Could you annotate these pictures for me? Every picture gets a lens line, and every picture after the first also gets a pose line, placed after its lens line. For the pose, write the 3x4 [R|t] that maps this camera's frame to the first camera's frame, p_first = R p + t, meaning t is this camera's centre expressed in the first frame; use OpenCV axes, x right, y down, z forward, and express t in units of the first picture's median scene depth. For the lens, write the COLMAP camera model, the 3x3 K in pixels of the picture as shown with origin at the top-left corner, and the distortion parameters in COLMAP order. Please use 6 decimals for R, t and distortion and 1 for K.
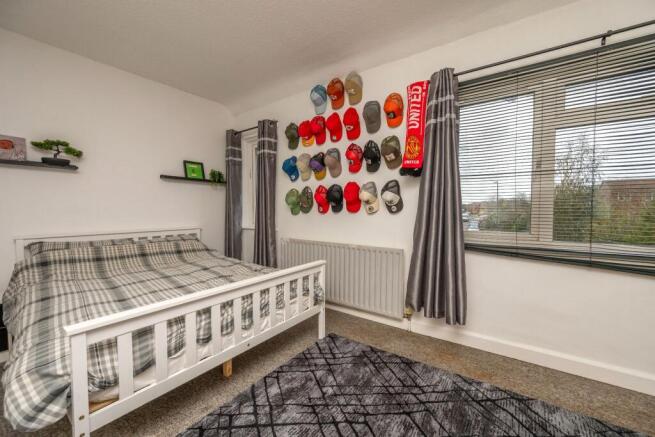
lens RADIAL K [[260.0, 0, 329.3], [0, 260.0, 219.8], [0, 0, 1]] dist [-0.001962, -0.000180]
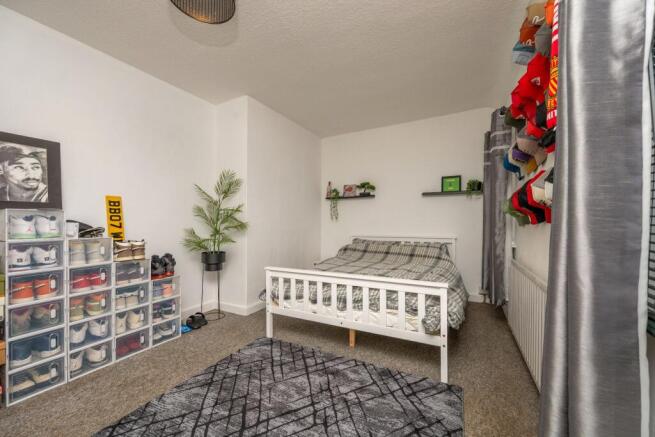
lens RADIAL K [[260.0, 0, 329.3], [0, 260.0, 219.8], [0, 0, 1]] dist [-0.001962, -0.000180]
pose [[0.136692, -0.008261, -0.990579, 0.845494], [-0.032448, 0.999391, -0.012812, -0.020149], [0.990082, 0.033894, 0.136340, 0.631493]]
